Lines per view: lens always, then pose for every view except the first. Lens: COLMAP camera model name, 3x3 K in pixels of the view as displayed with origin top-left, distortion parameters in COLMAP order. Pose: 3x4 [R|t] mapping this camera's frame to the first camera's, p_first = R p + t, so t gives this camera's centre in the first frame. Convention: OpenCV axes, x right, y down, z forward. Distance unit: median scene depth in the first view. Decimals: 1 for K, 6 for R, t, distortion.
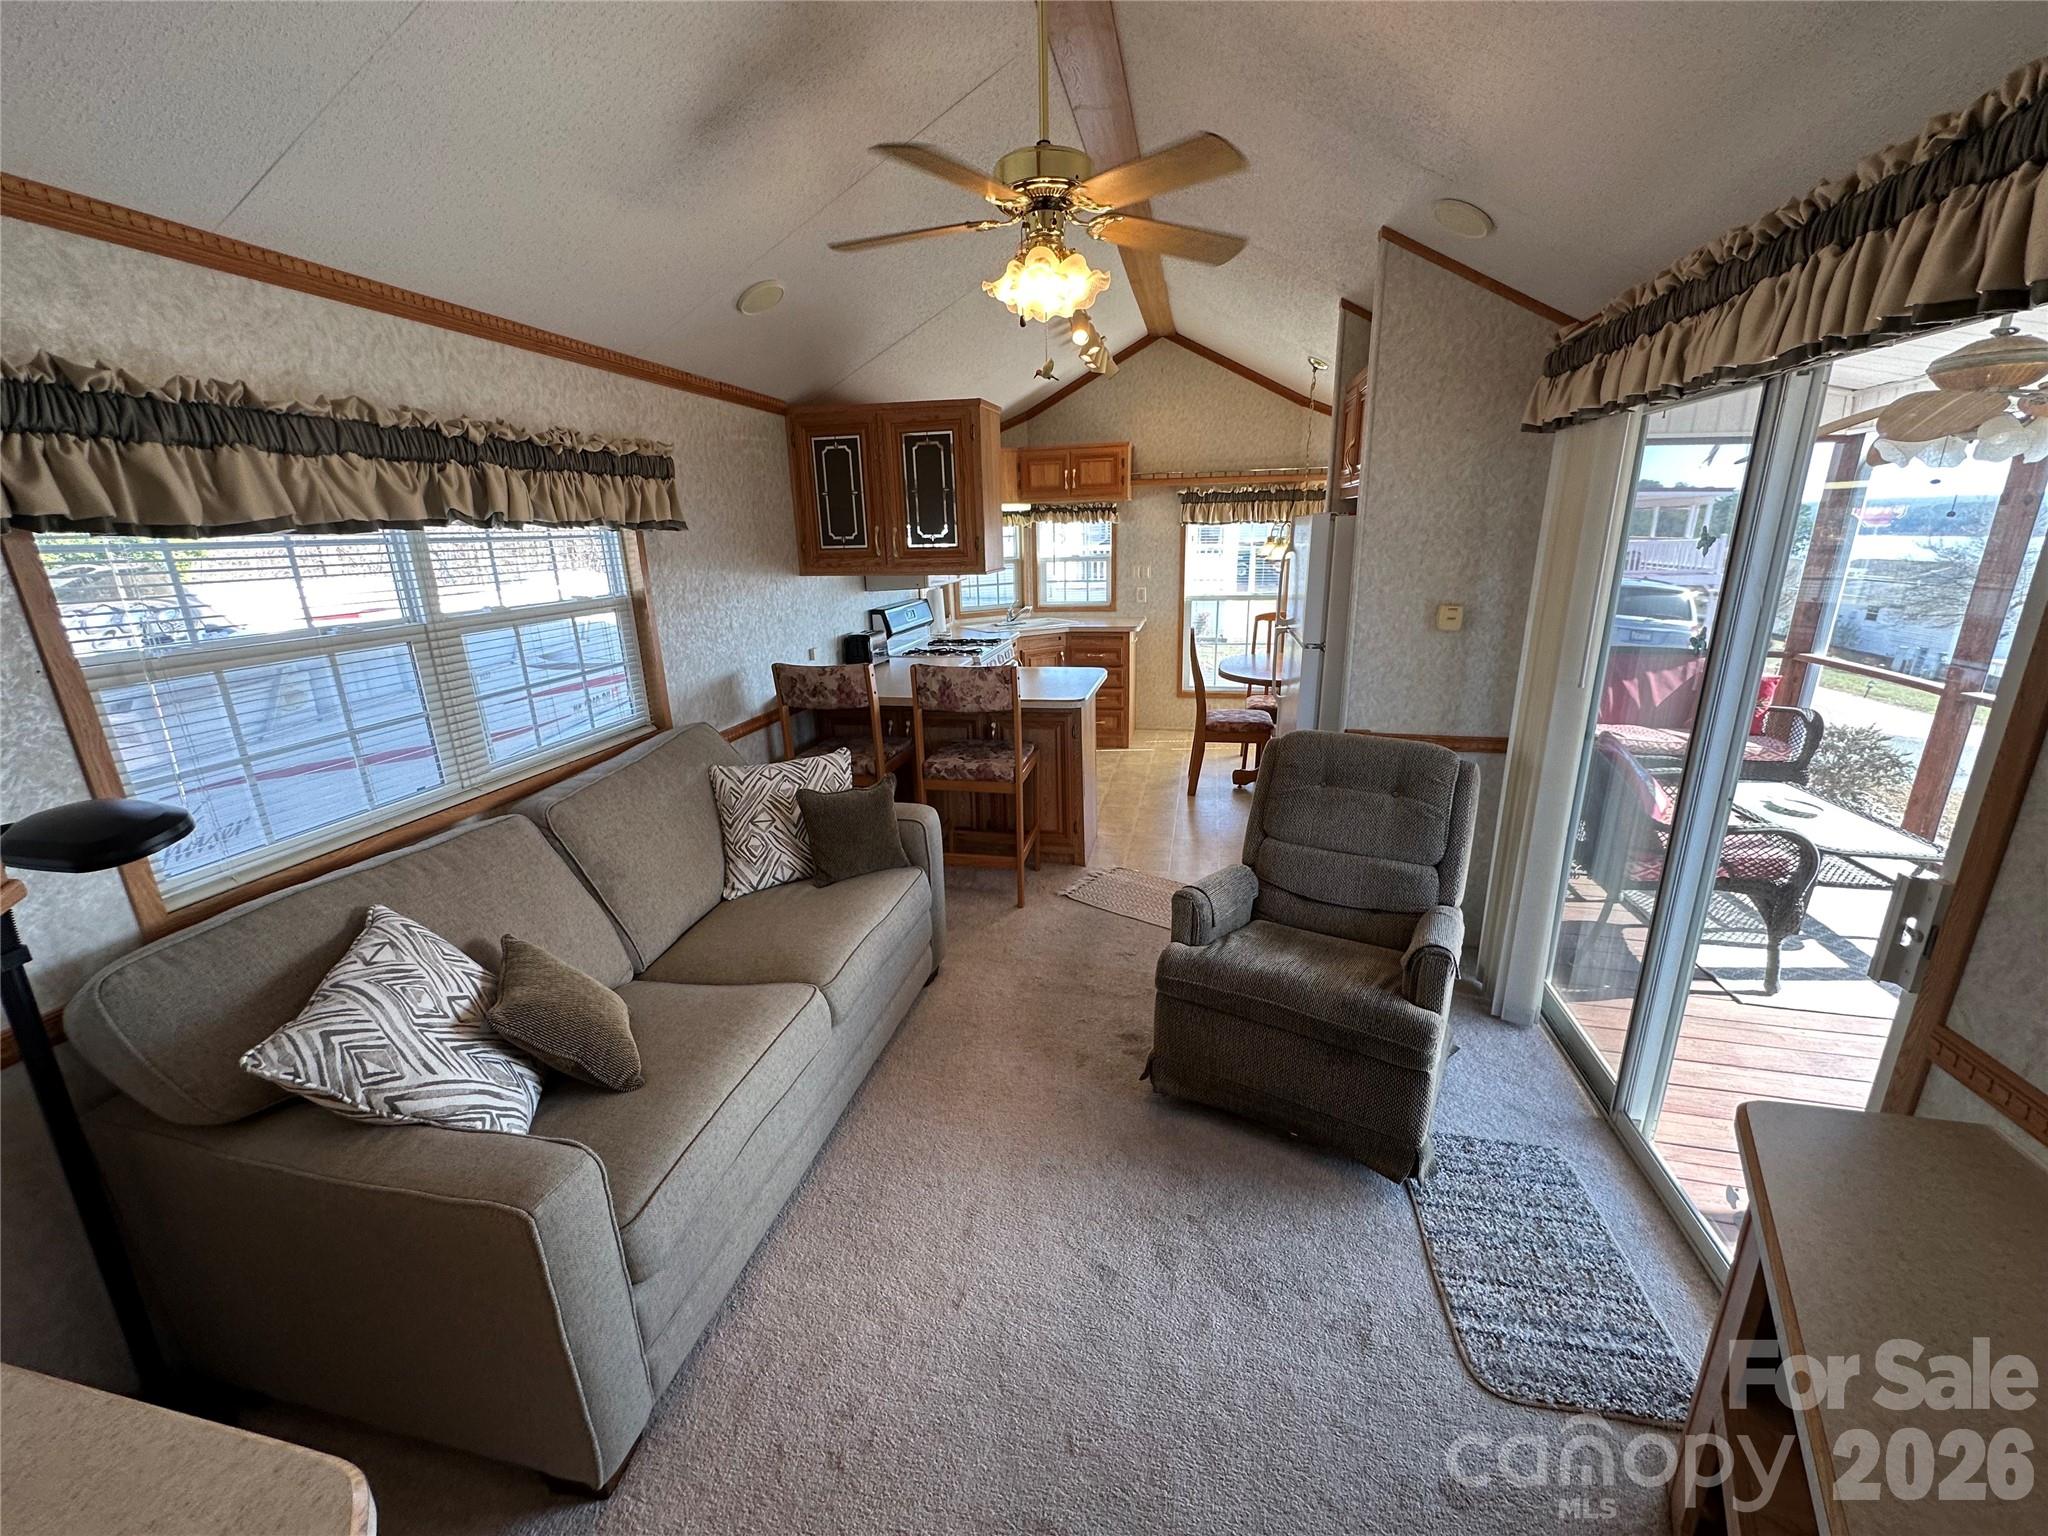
lens RADIAL K [[820.3, 0, 1024.0], [0, 820.3, 768.0], [0, 0, 1]] dist [-0.002812, -0.000001]
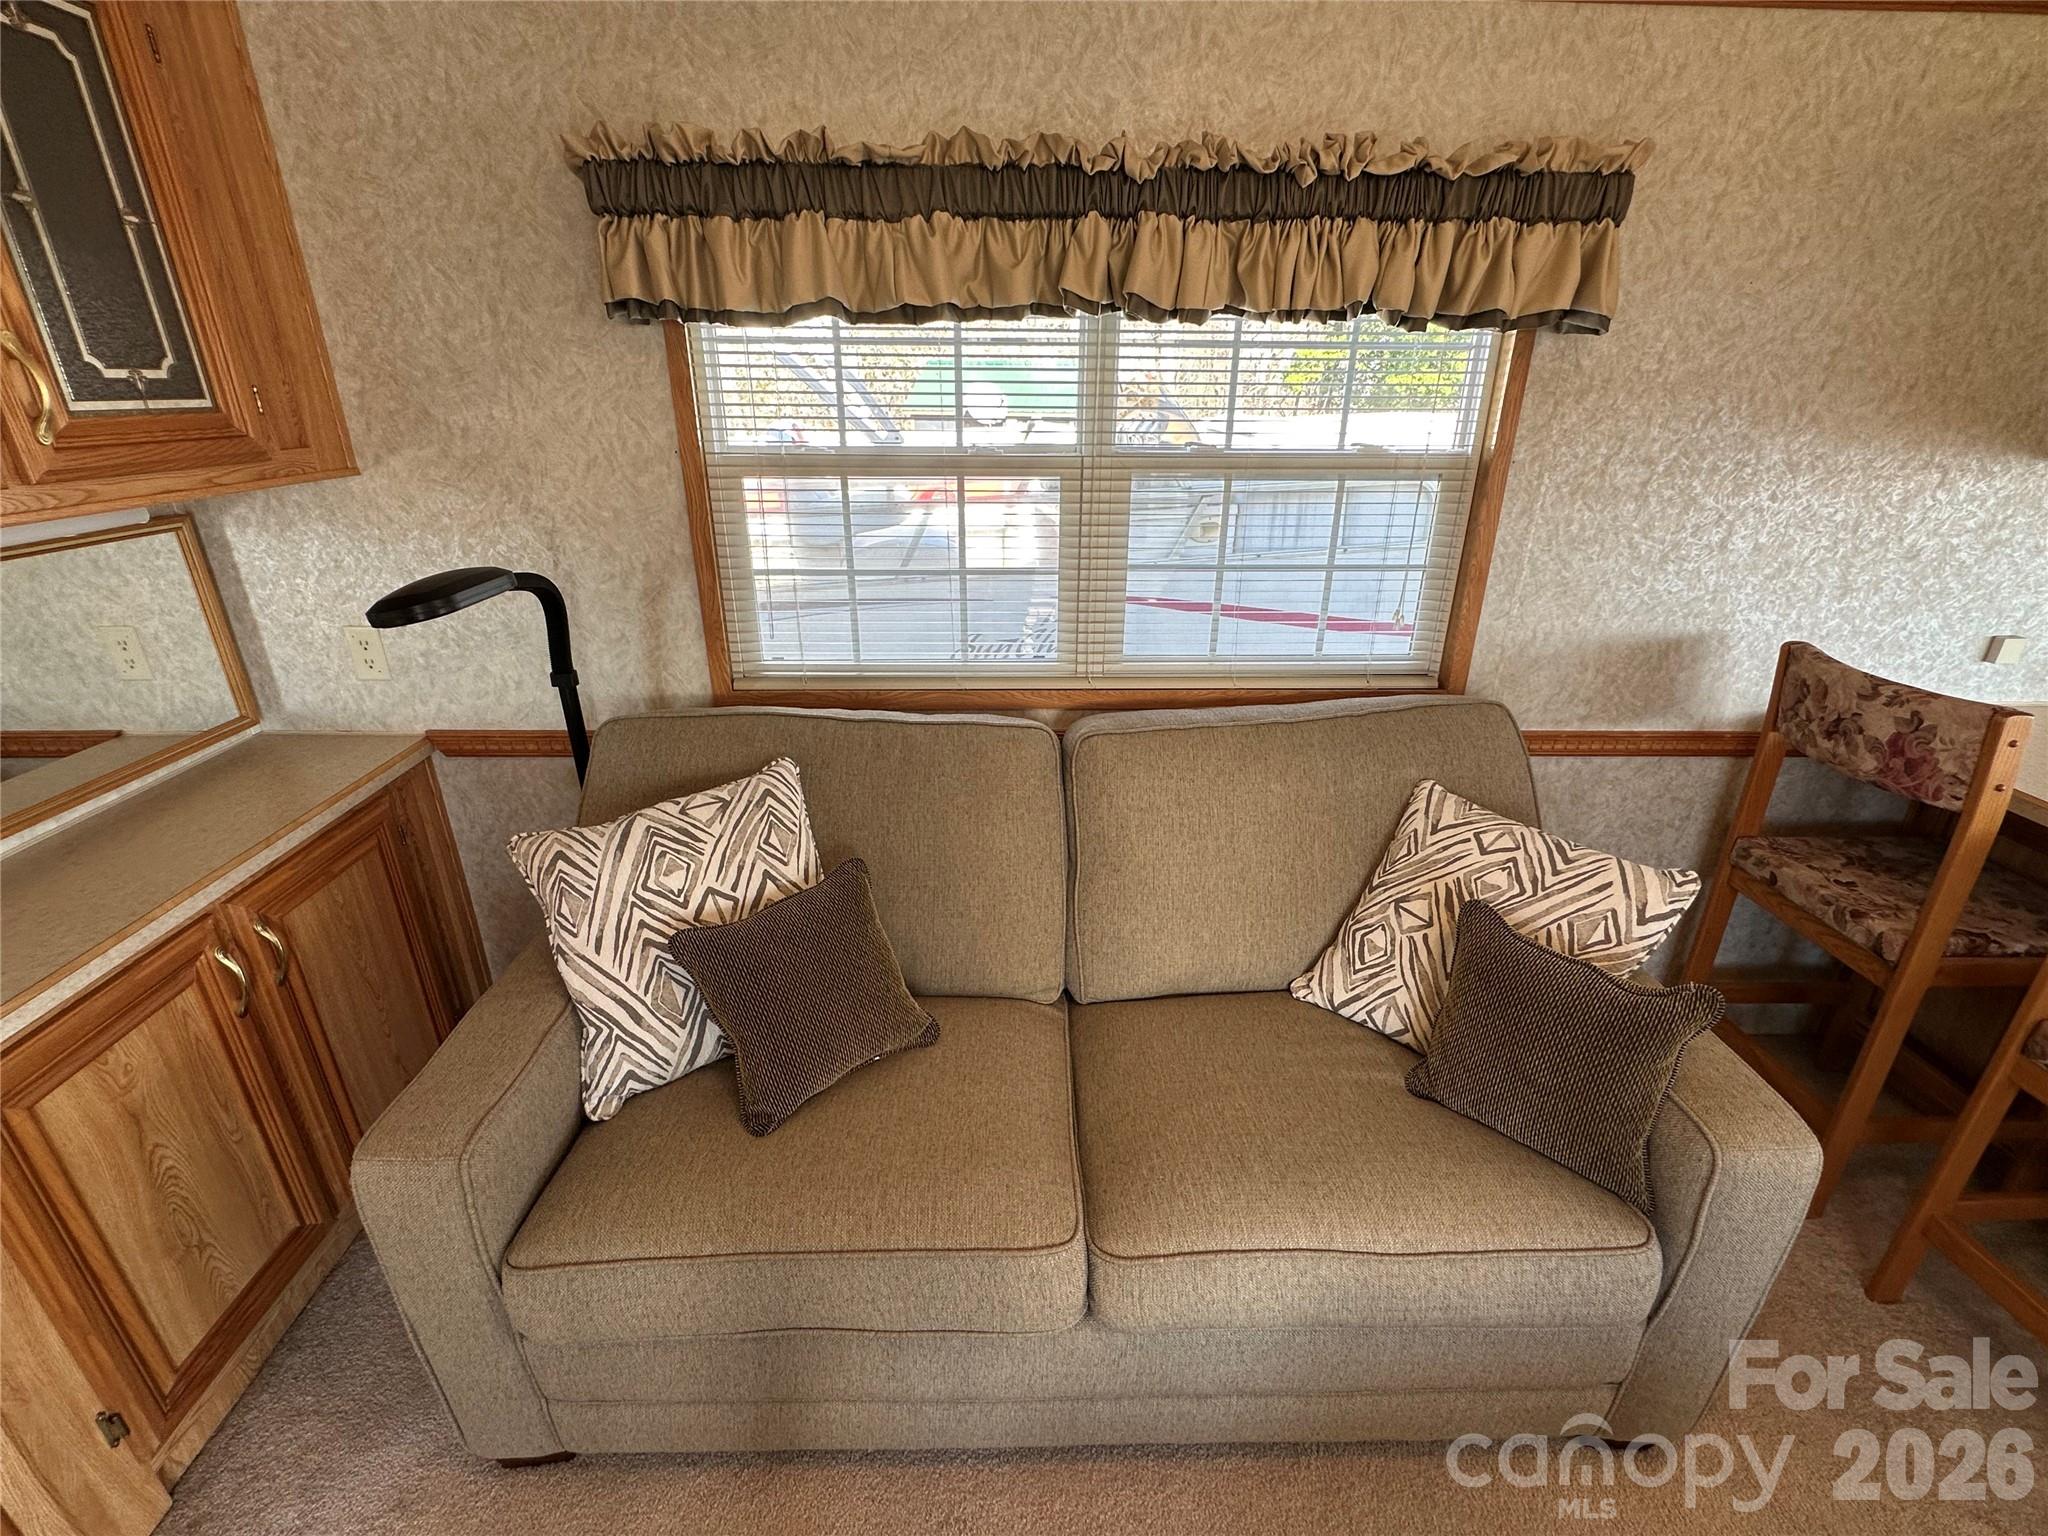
lens RADIAL K [[897.1, 0, 1024.0], [0, 897.1, 768.0], [0, 0, 1]] dist [-0.004910, -0.000055]
pose [[0.239457, 0.406478, -0.881723, 0.071267], [-0.284492, 0.897658, 0.336563, -0.111517], [0.928291, 0.170250, 0.330591, 0.443128]]
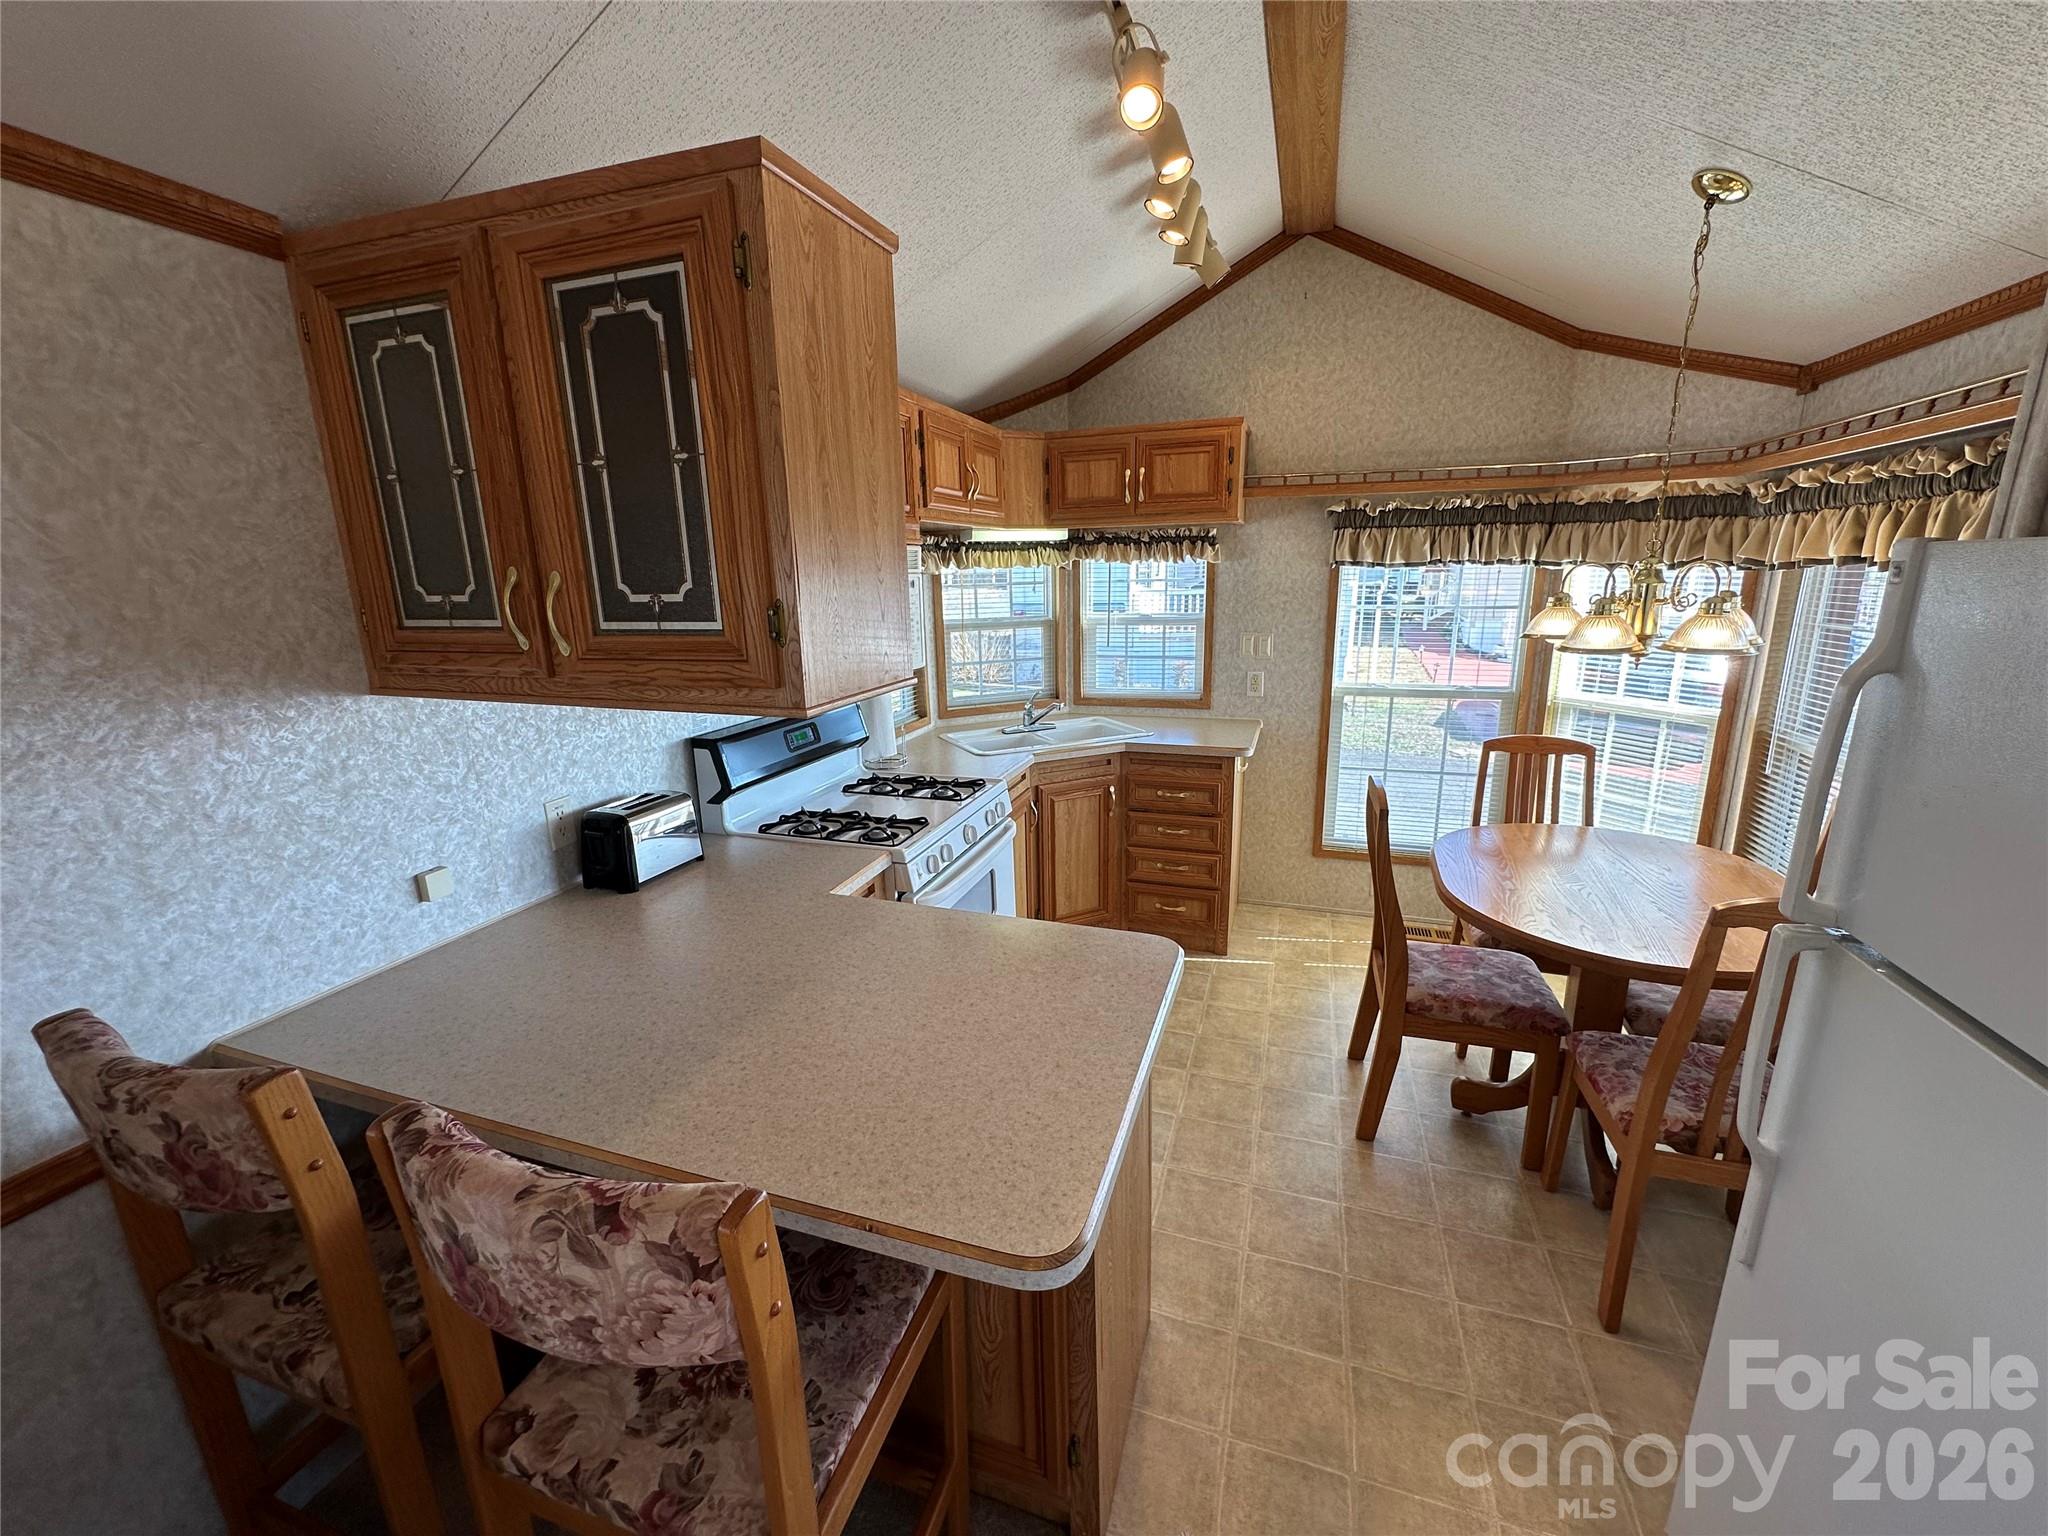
lens RADIAL K [[820.3, 0, 1024.0], [0, 820.3, 768.0], [0, 0, 1]] dist [-0.002812, -0.000001]
pose [[0.993767, 0.032245, -0.106715, 0.080349], [-0.036878, 0.998448, -0.041729, -0.223810], [0.105204, 0.045404, 0.993414, 0.748923]]
